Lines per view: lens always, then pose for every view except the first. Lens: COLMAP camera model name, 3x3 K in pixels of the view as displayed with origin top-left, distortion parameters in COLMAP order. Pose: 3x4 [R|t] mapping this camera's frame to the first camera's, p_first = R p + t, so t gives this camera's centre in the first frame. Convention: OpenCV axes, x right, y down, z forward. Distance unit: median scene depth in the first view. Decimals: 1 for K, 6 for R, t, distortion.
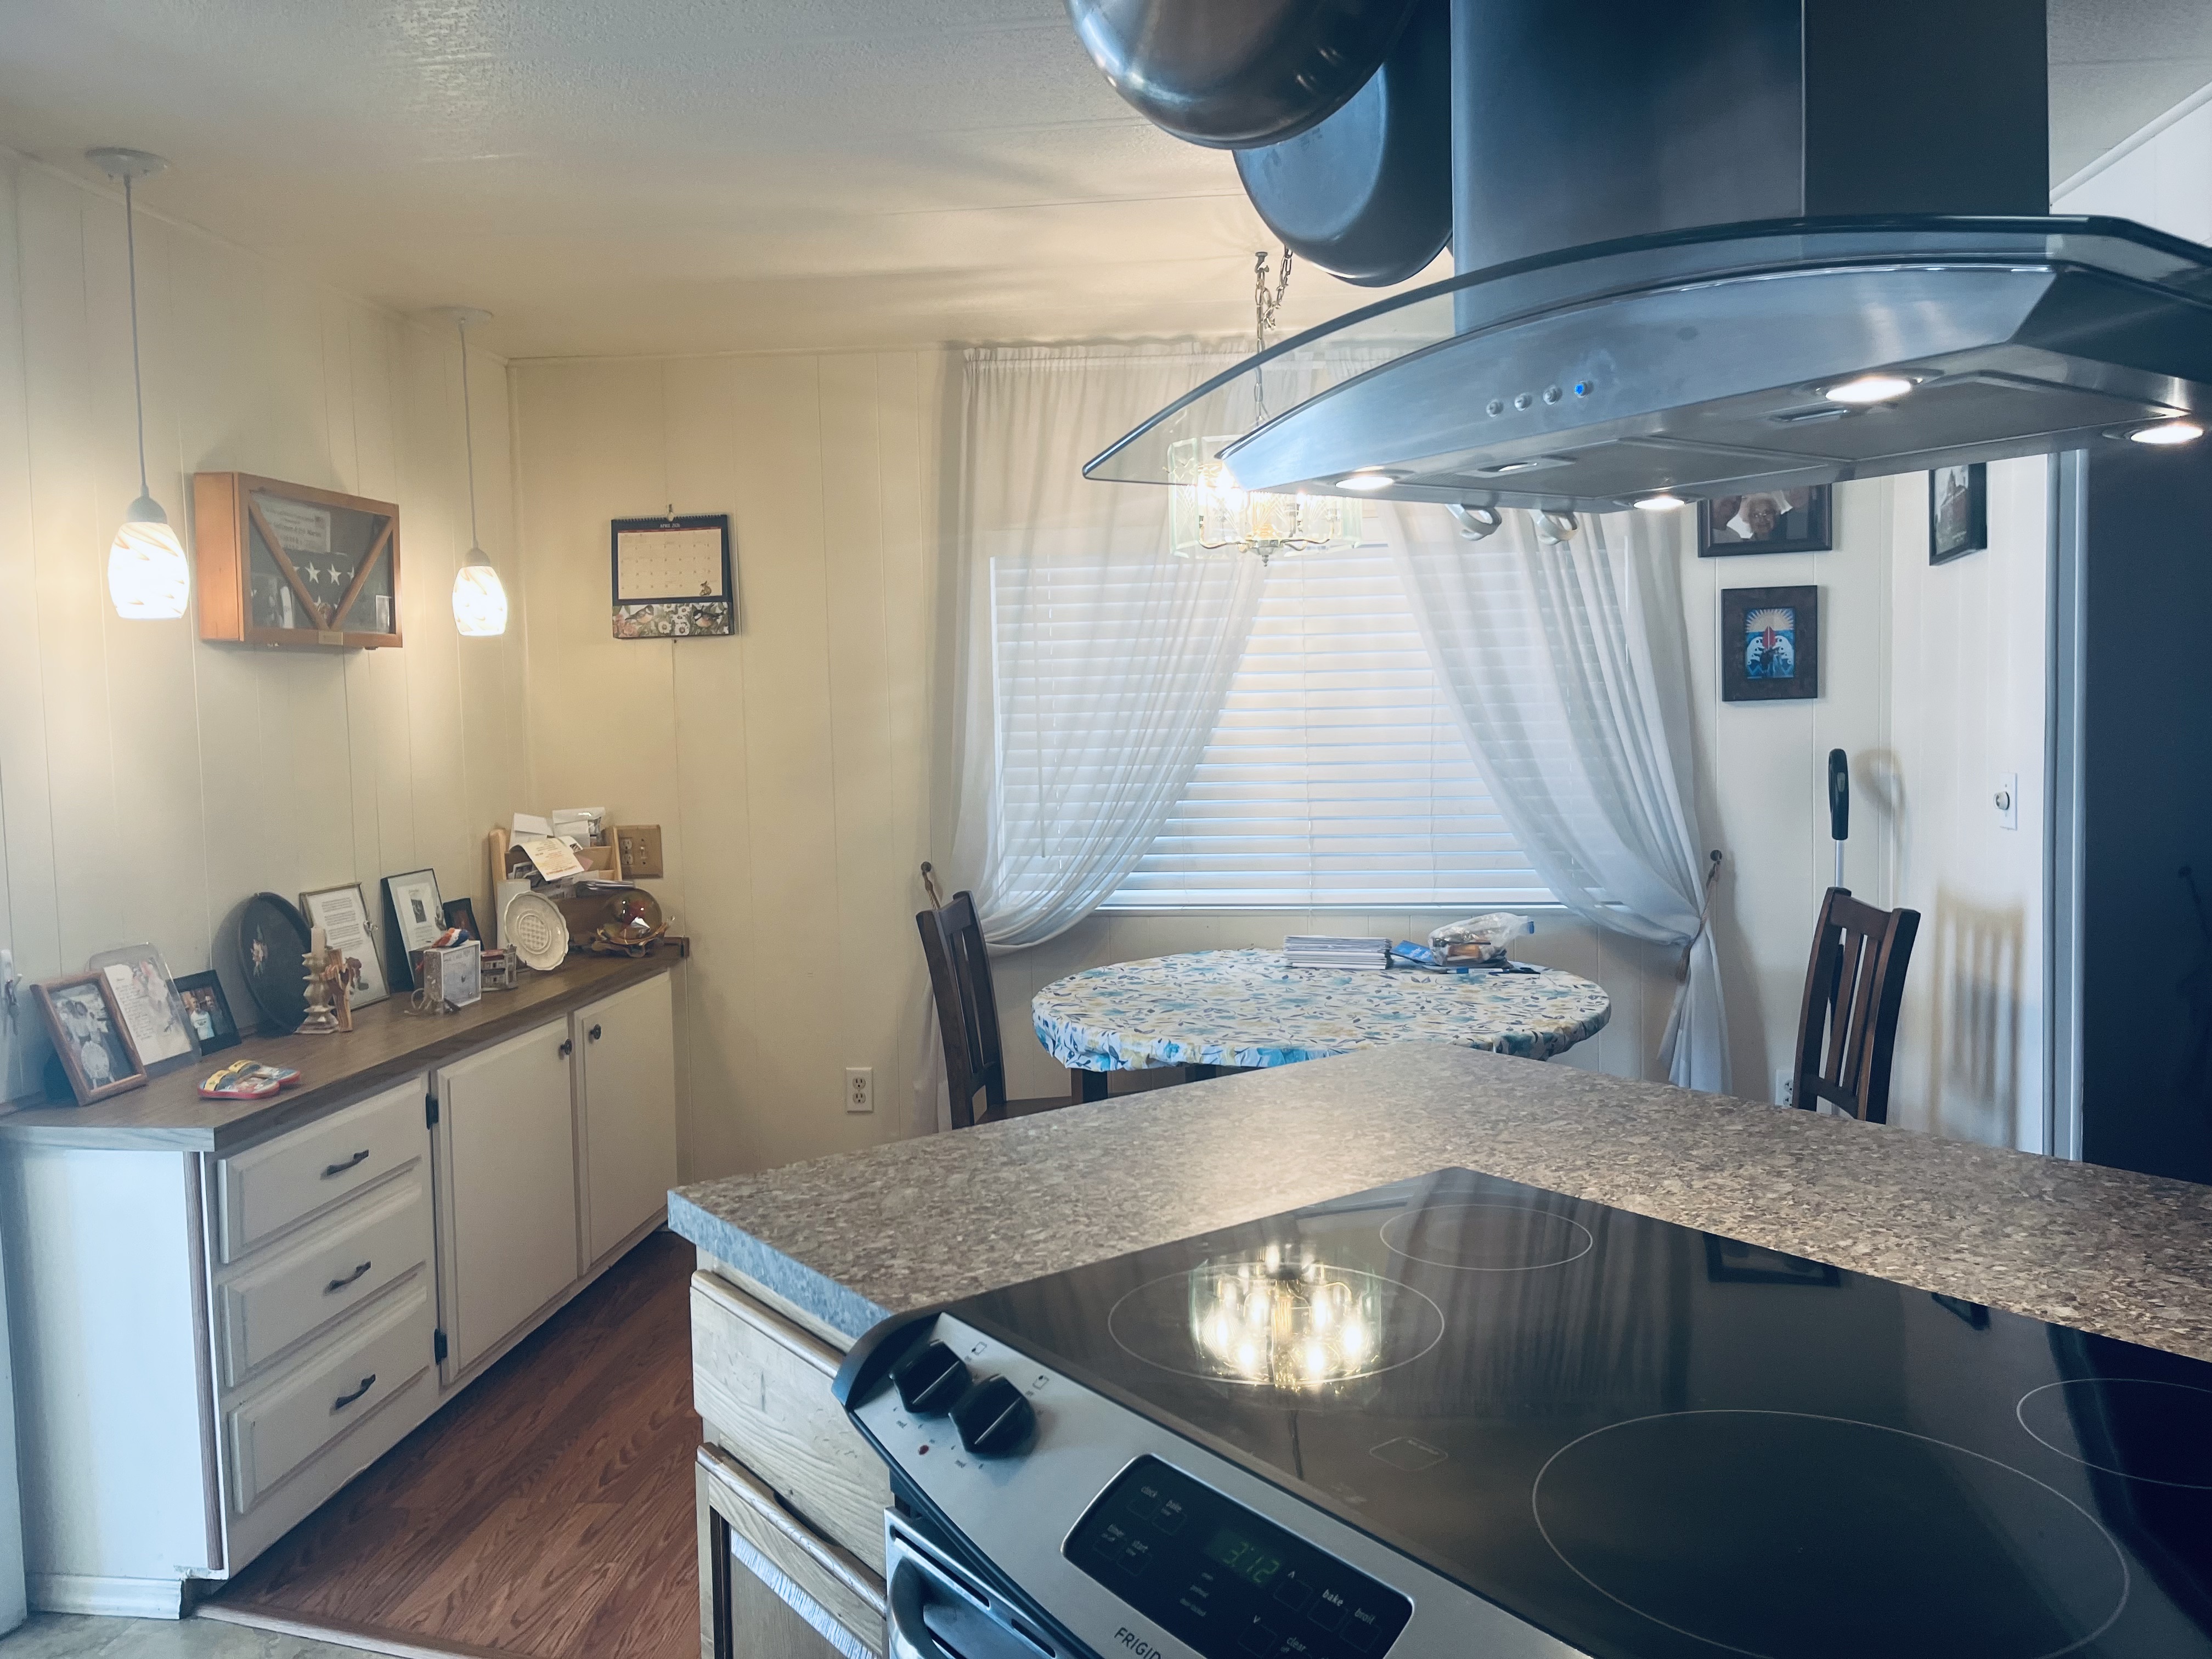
lens RADIAL K [[1666.5, 0, 1104.0], [0, 1666.5, 814.4], [0, 0, 1]] dist [0.116790, -0.208148]
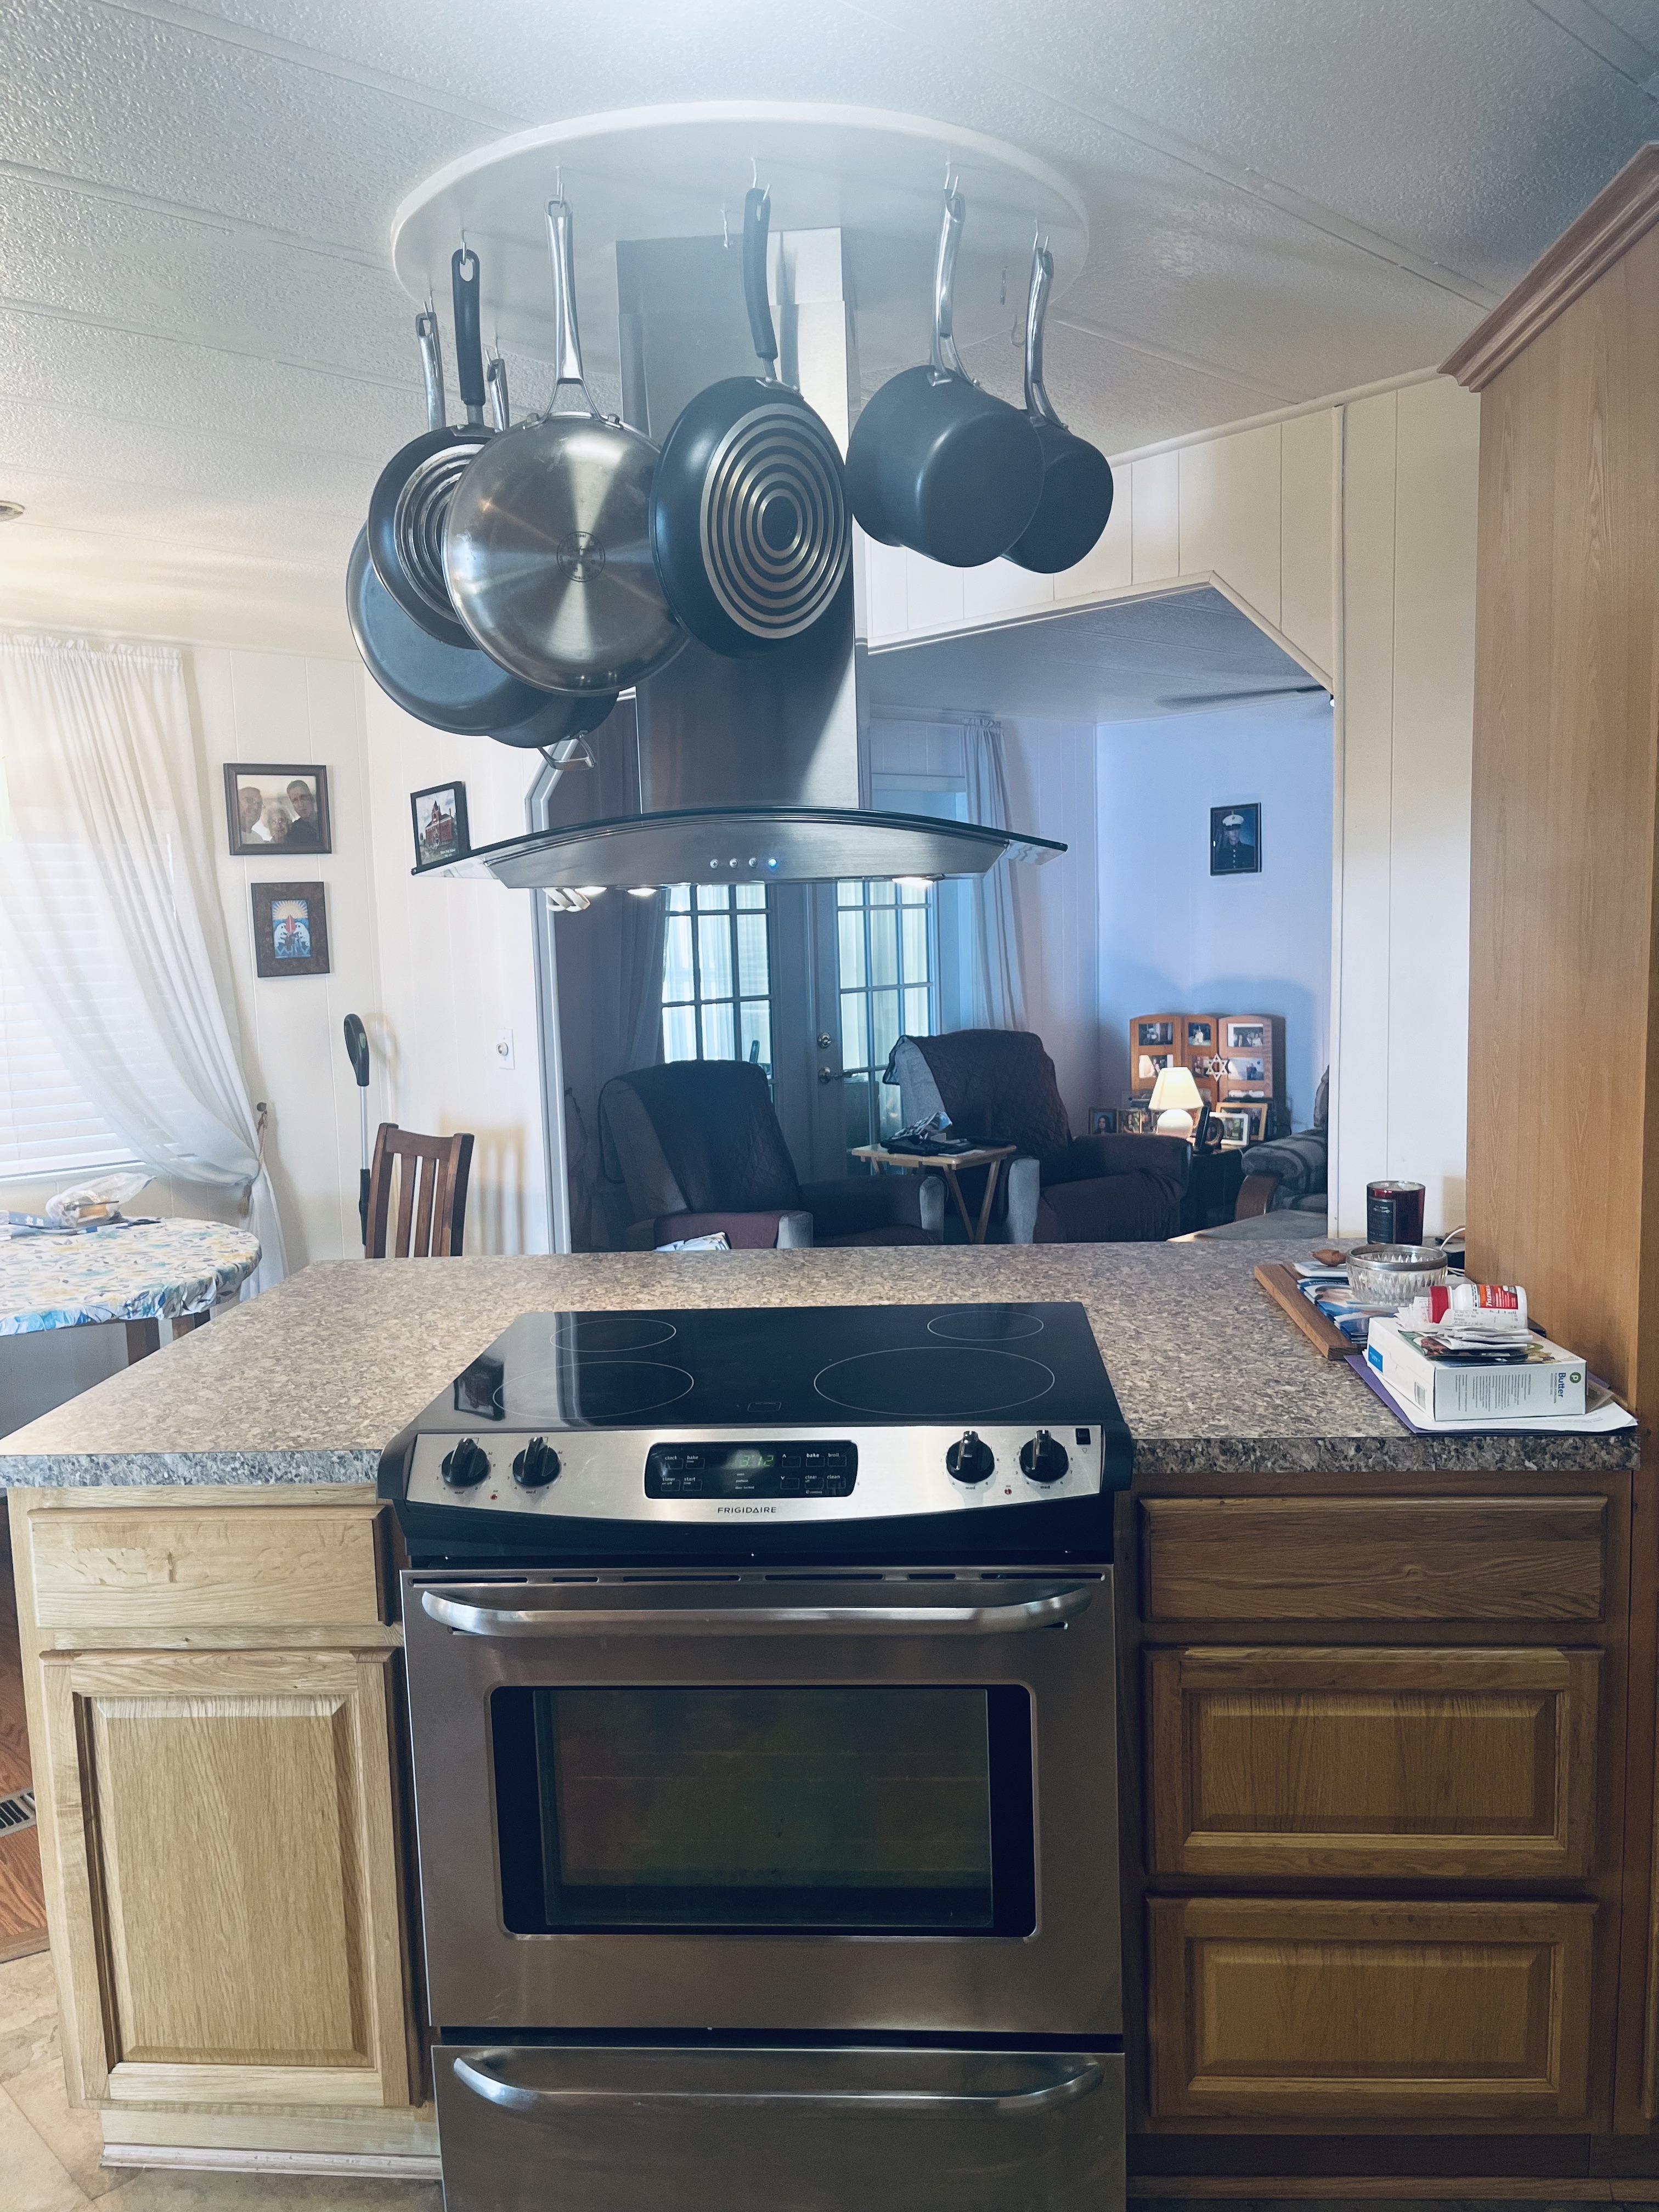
lens RADIAL K [[1673.2, 0, 817.1], [0, 1673.2, 1116.2], [0, 0, 1]] dist [0.026866, -0.048924]
pose [[0.649885, -0.086230, 0.755125, -0.366635], [0.062509, 0.996241, 0.059966, -0.020401], [-0.757458, 0.008232, 0.652832, -0.093768]]
